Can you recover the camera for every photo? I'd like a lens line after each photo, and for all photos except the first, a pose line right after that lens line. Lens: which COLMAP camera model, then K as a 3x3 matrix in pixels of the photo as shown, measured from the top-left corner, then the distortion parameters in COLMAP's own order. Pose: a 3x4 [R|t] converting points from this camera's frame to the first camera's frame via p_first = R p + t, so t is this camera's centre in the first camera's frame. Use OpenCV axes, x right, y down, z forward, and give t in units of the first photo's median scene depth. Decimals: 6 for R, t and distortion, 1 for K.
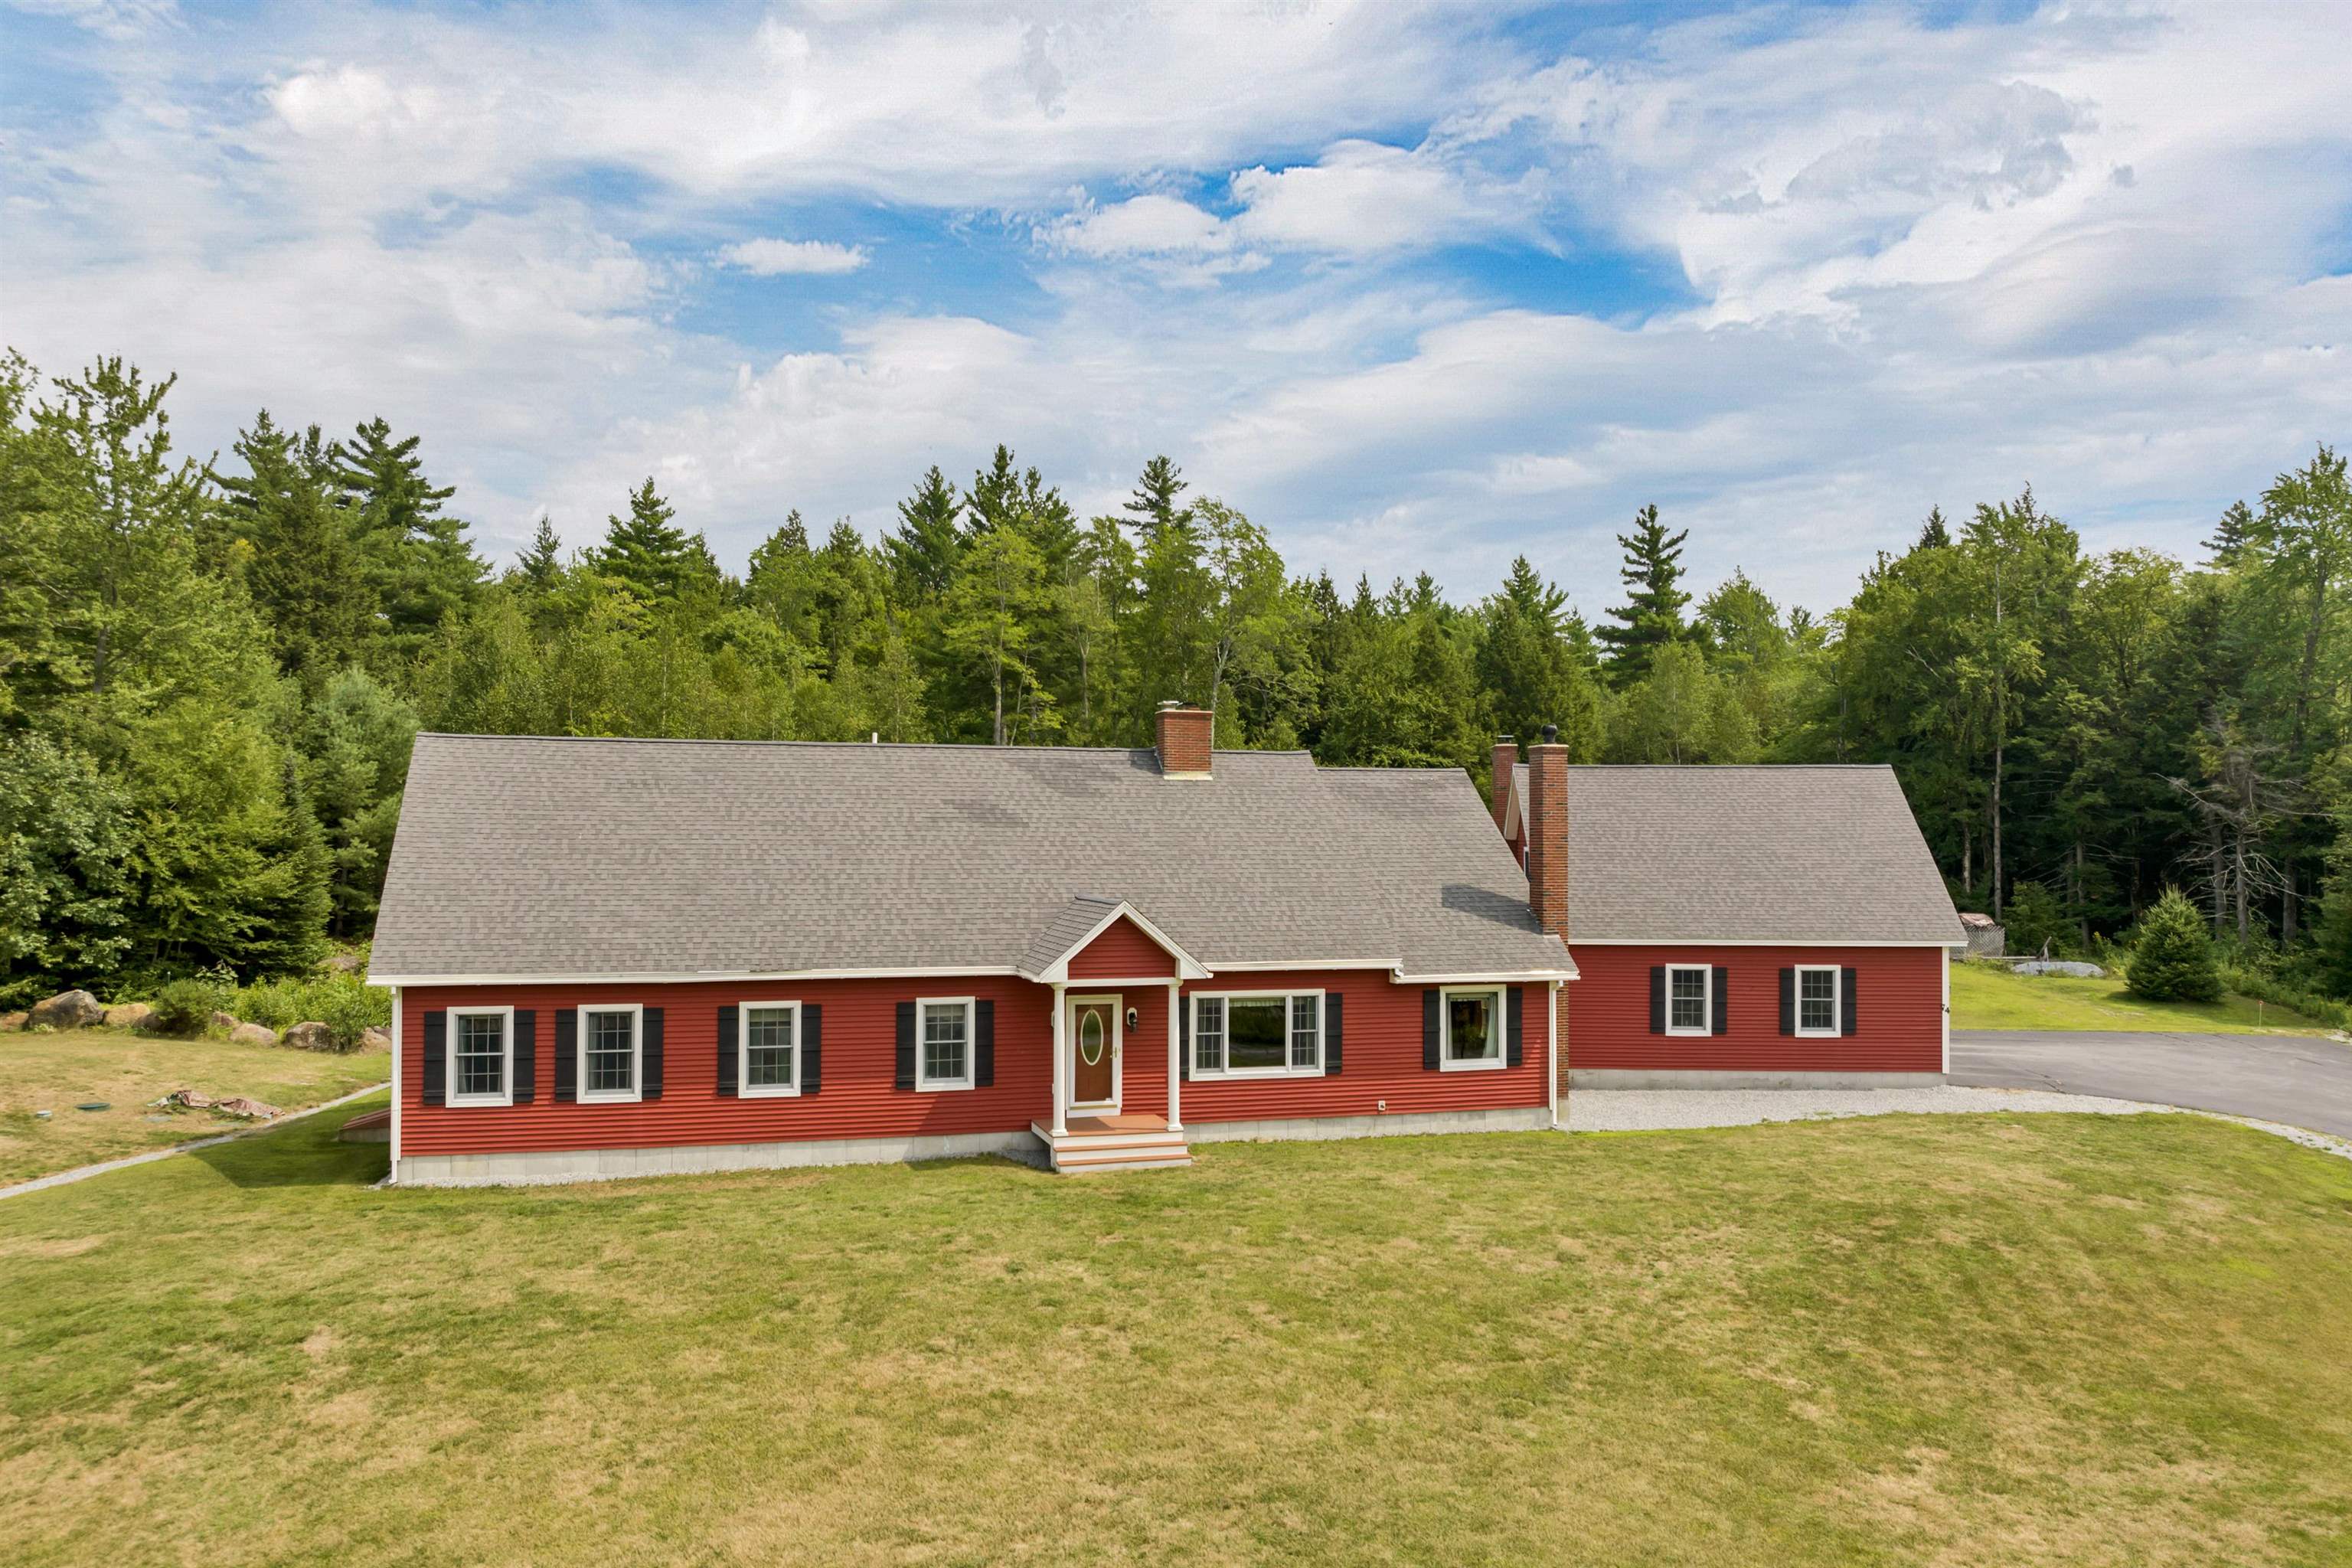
lens RADIAL K [[1631.4, 0, 1176.0], [0, 1631.4, 829.9], [0, 0, 1]] dist [-0.023797, -0.001736]
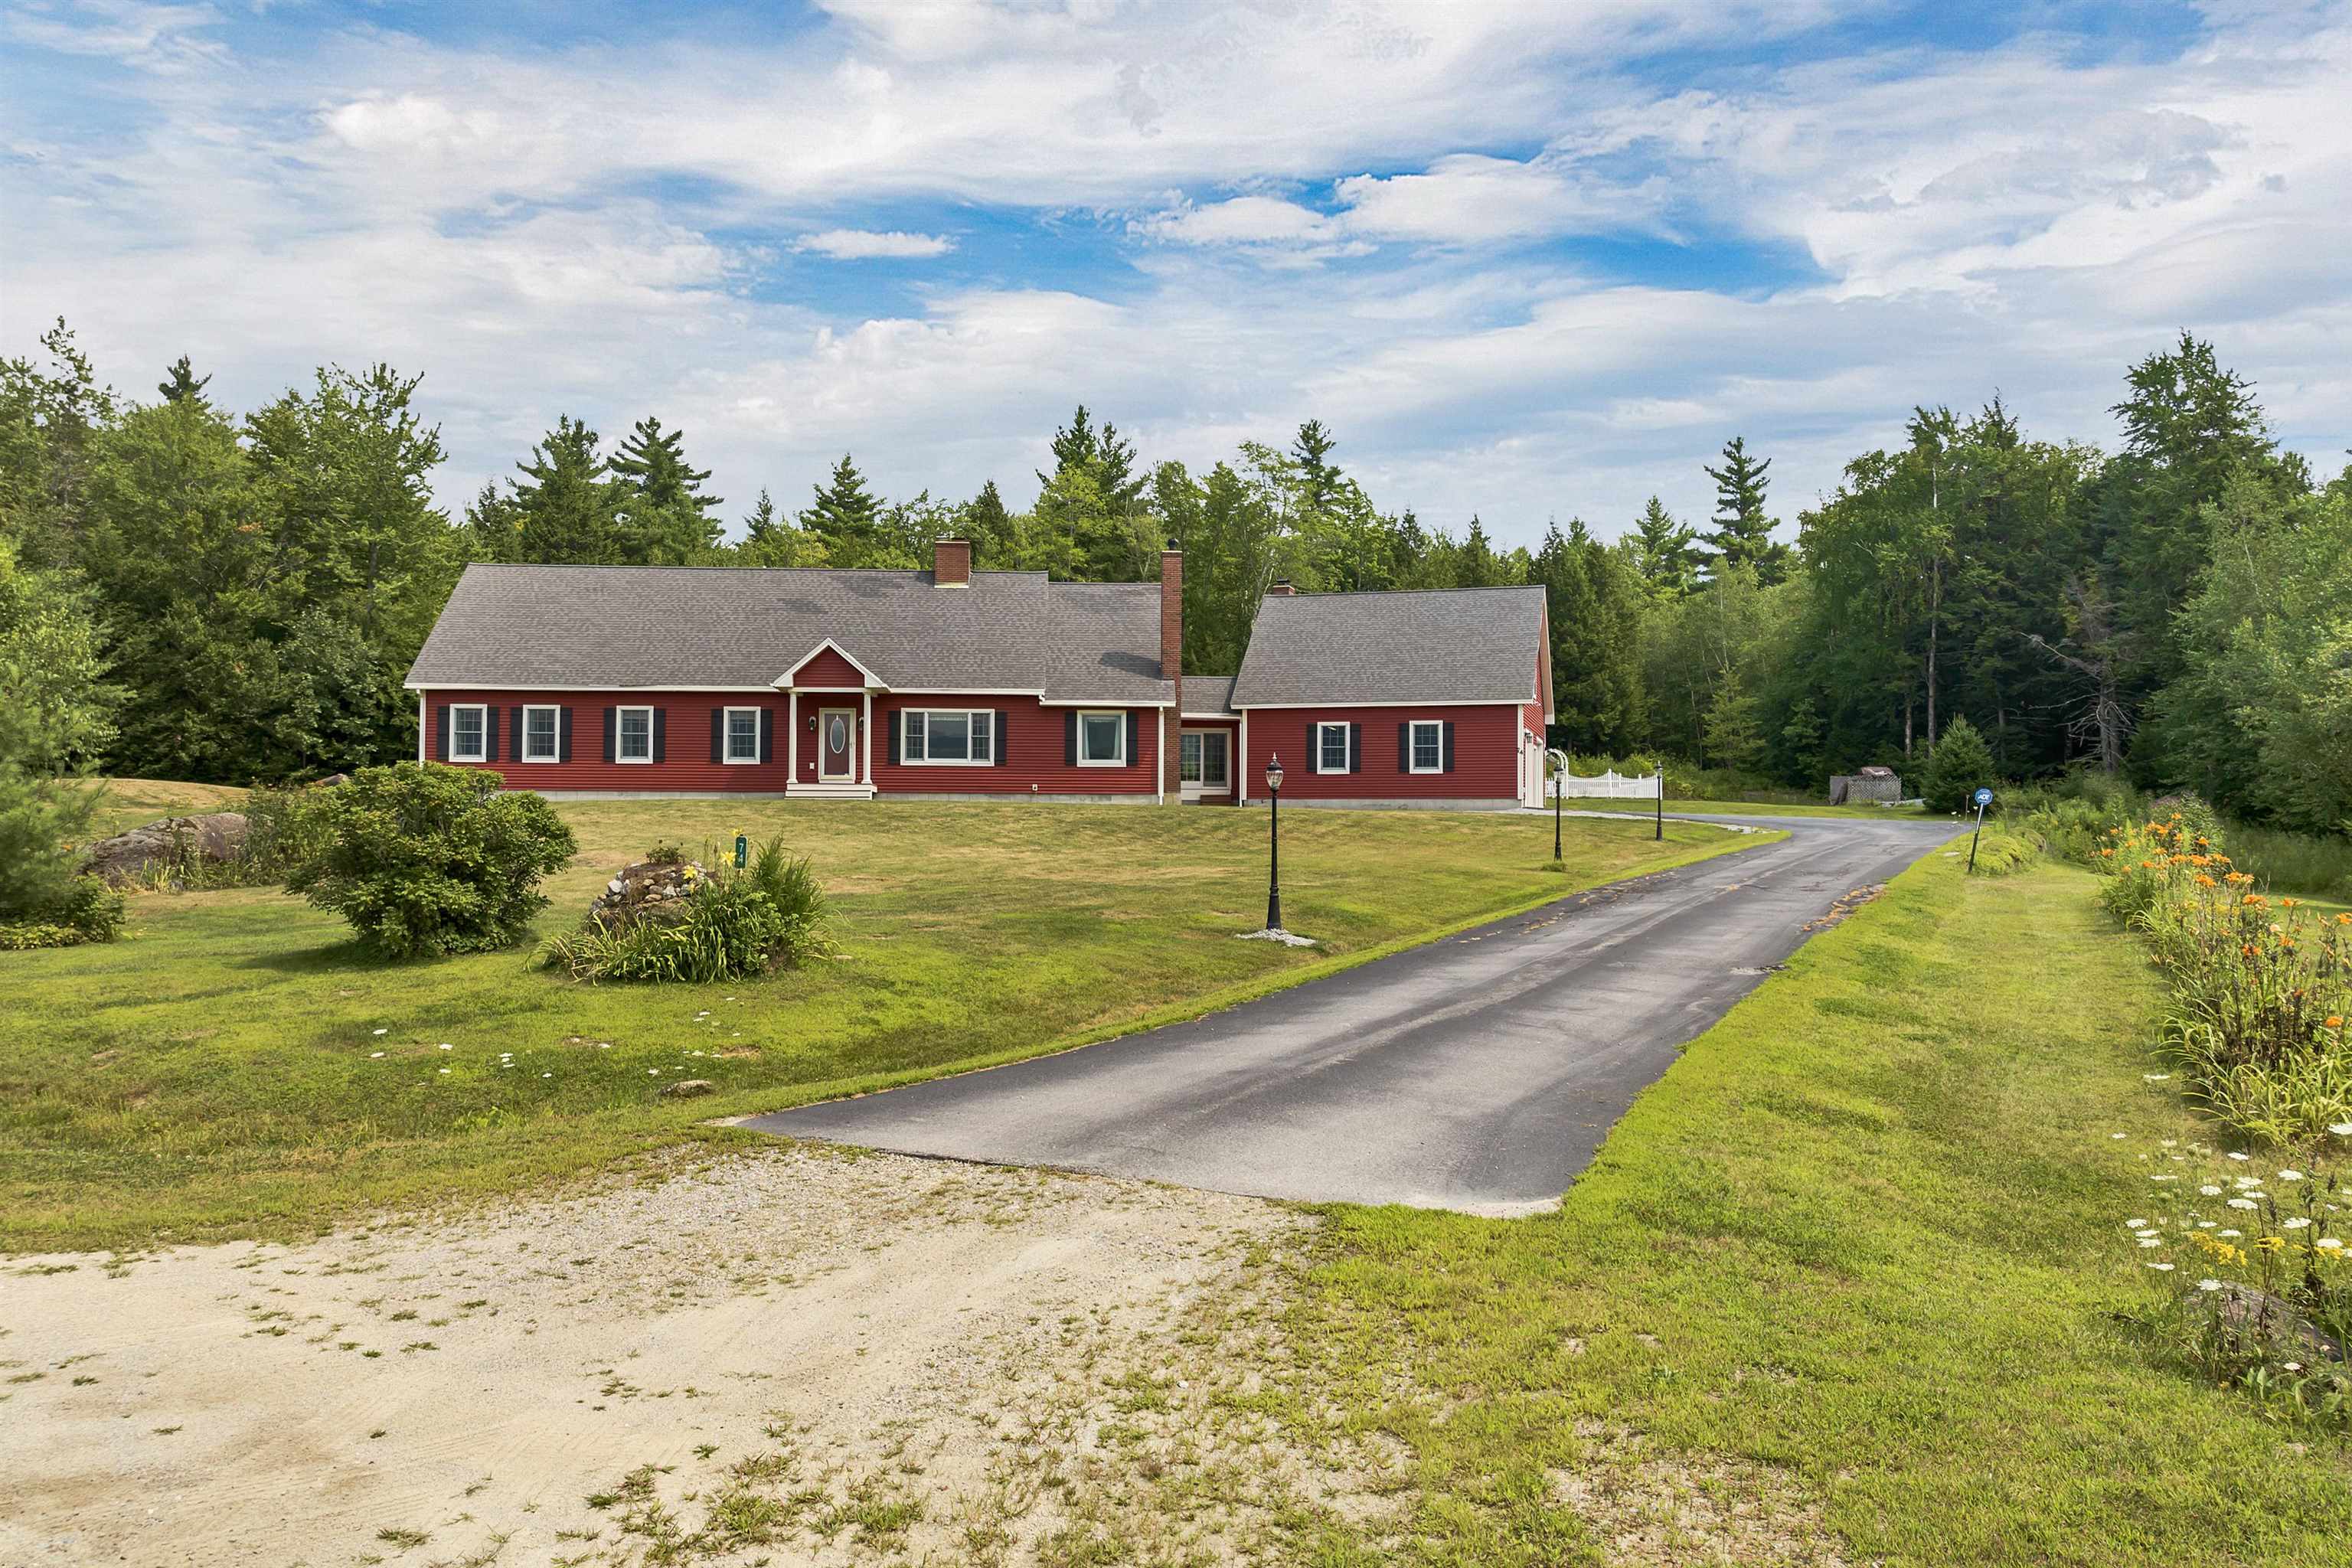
lens RADIAL K [[1610.9, 0, 1176.0], [0, 1610.9, 784.0], [0, 0, 1]] dist [-0.023808, -0.000455]
pose [[0.978141, -0.005968, -0.207856, 0.243470], [0.001679, 0.999782, -0.020805, 0.084873], [0.207935, 0.020001, 0.977938, -0.187785]]
